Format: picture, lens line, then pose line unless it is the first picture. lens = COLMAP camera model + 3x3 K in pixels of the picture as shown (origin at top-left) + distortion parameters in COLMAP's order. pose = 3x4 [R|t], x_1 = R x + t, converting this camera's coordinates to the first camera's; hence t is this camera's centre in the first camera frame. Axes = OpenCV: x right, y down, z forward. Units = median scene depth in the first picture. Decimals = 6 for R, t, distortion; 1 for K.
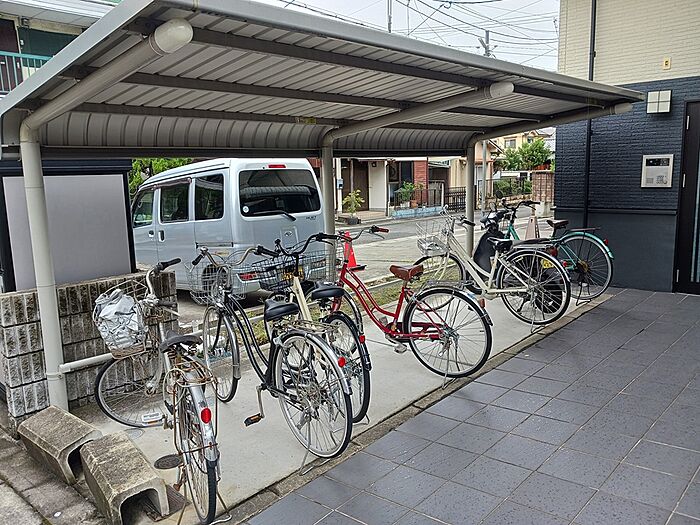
lens RADIAL K [[621.1, 0, 350.0], [0, 621.1, 262.5], [0, 0, 1]] dist [0.072549, -0.007598]
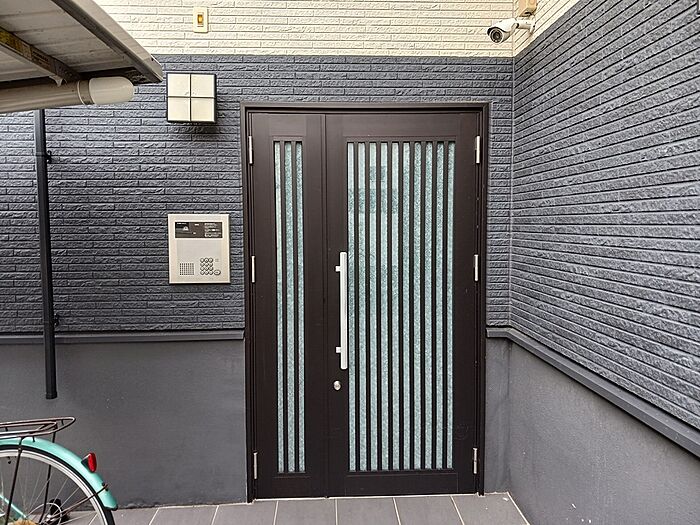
lens RADIAL K [[621.1, 0, 350.0], [0, 621.1, 262.5], [0, 0, 1]] dist [0.072549, -0.007598]
pose [[0.743526, -0.022856, 0.668317, 0.261754], [0.092926, 0.993250, -0.069416, -0.092538], [-0.662219, 0.113716, 0.740631, 0.589498]]
